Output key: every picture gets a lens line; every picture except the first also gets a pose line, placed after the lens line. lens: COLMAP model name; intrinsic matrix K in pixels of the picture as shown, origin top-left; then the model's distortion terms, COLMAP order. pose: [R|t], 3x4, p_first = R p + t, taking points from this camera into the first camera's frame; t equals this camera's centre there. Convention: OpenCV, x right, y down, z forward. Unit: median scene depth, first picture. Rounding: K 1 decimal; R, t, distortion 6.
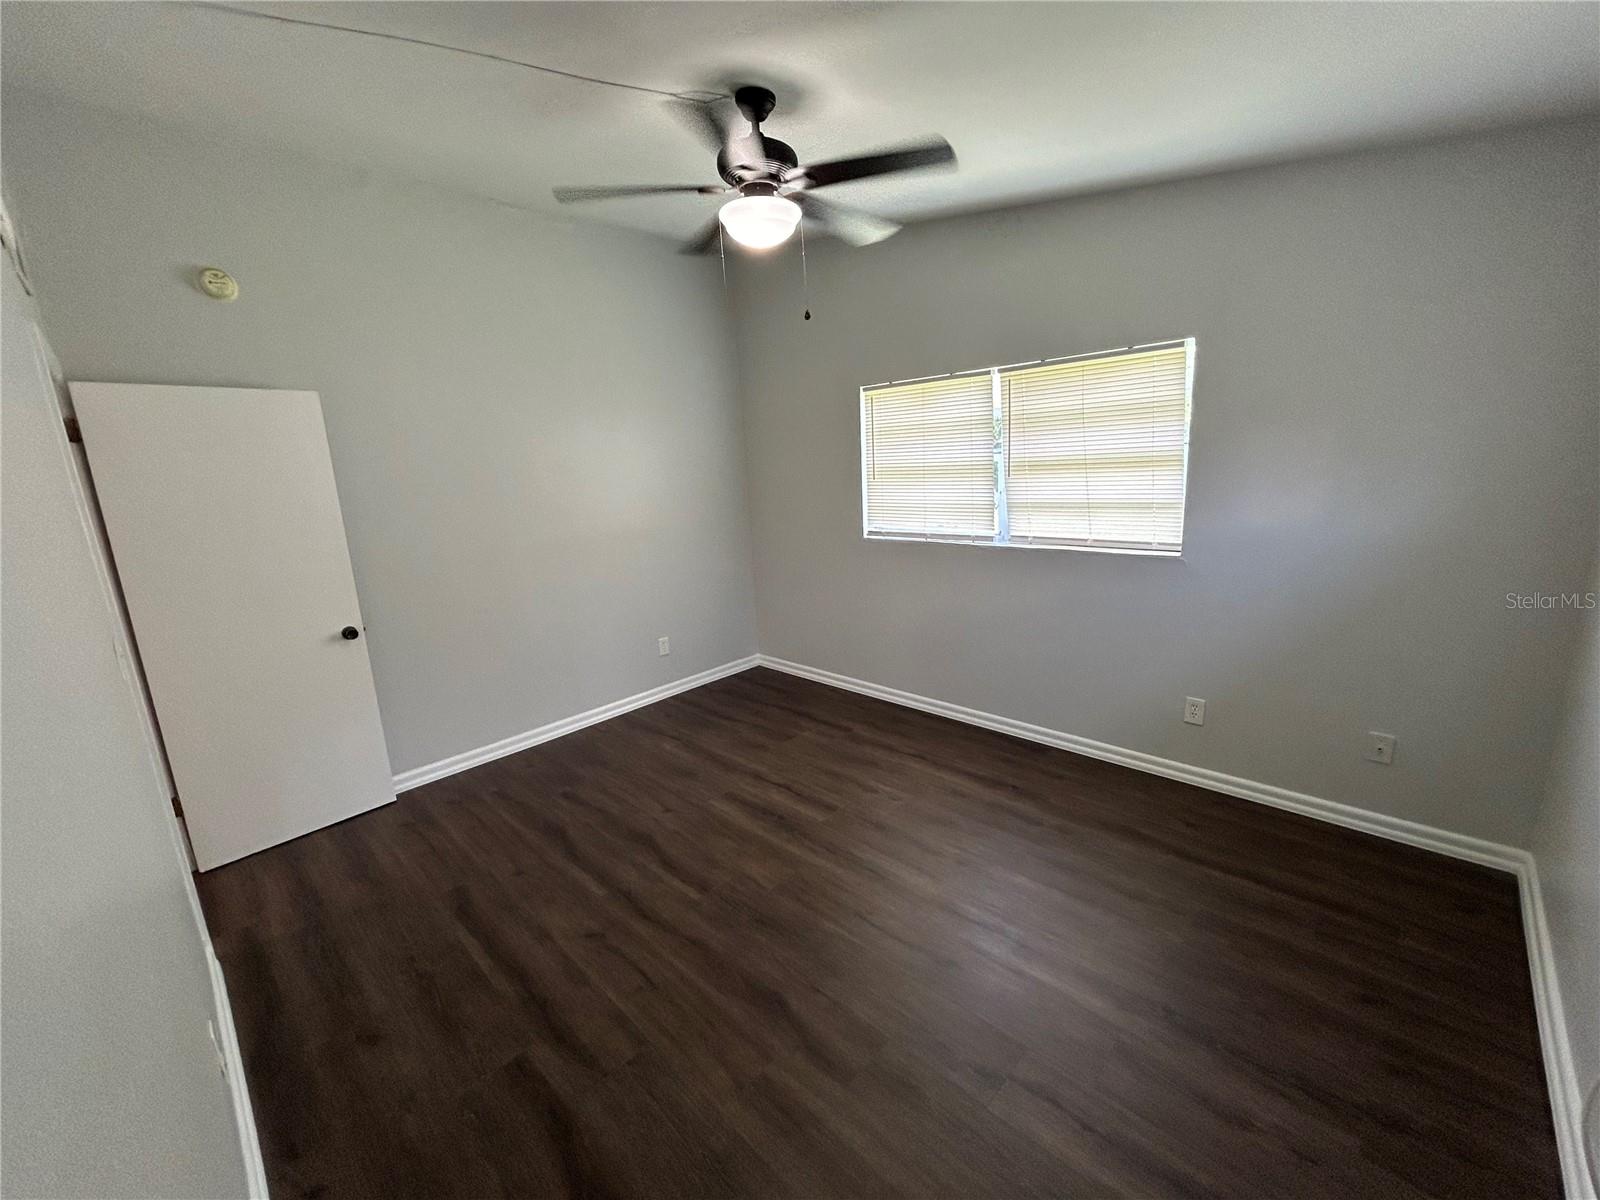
lens RADIAL K [[645.1, 0, 803.6], [0, 645.1, 596.9], [0, 0, 1]] dist [0.000317, -0.000061]
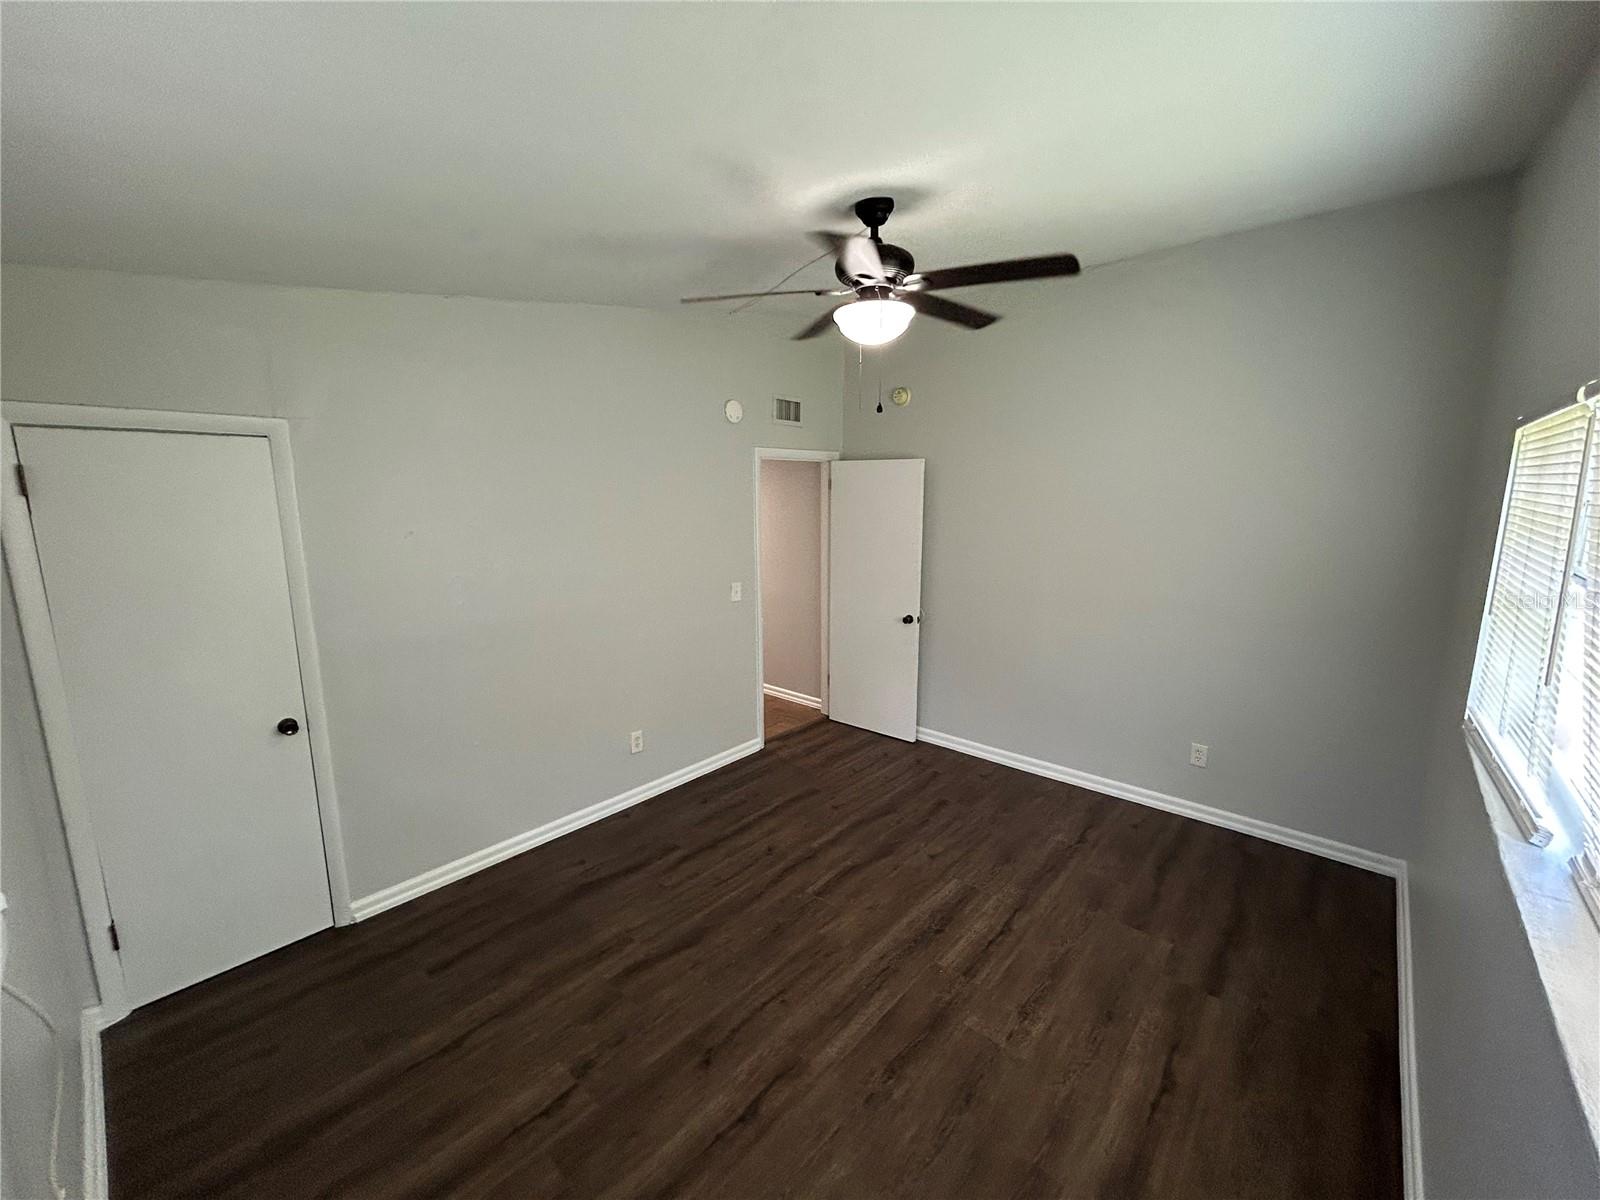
lens RADIAL K [[645.1, 0, 796.2], [0, 645.1, 596.8], [0, 0, 1]] dist [0.000317, -0.000061]
pose [[0.045604, 0.223029, -0.973745, 0.640385], [-0.213270, 0.954459, 0.208624, -0.221426], [0.975928, 0.198156, 0.091092, 0.545783]]
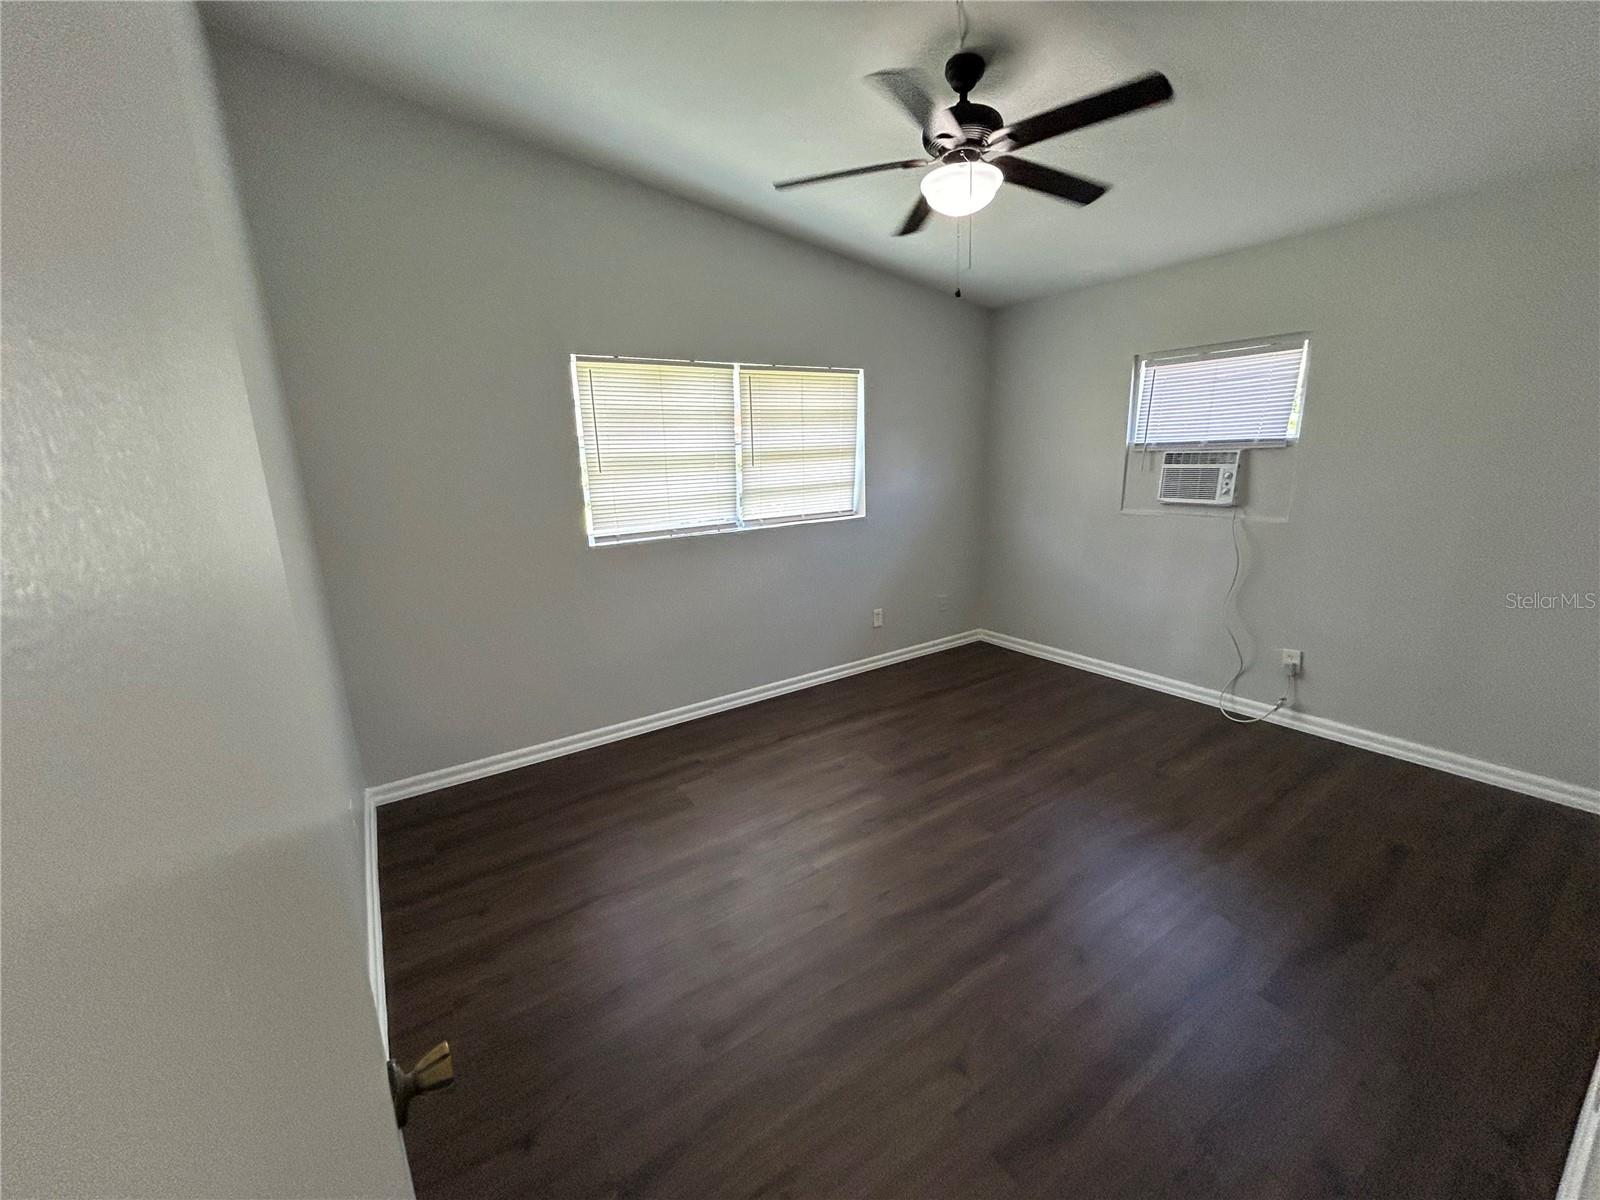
lens RADIAL K [[645.1, 0, 812.9], [0, 645.1, 590.1], [0, 0, 1]] dist [0.000317, -0.000061]
pose [[0.191566, -0.171623, 0.966358, -0.768924], [0.220038, 0.967040, 0.128125, -0.099808], [-0.956496, 0.188092, 0.223016, 0.702060]]
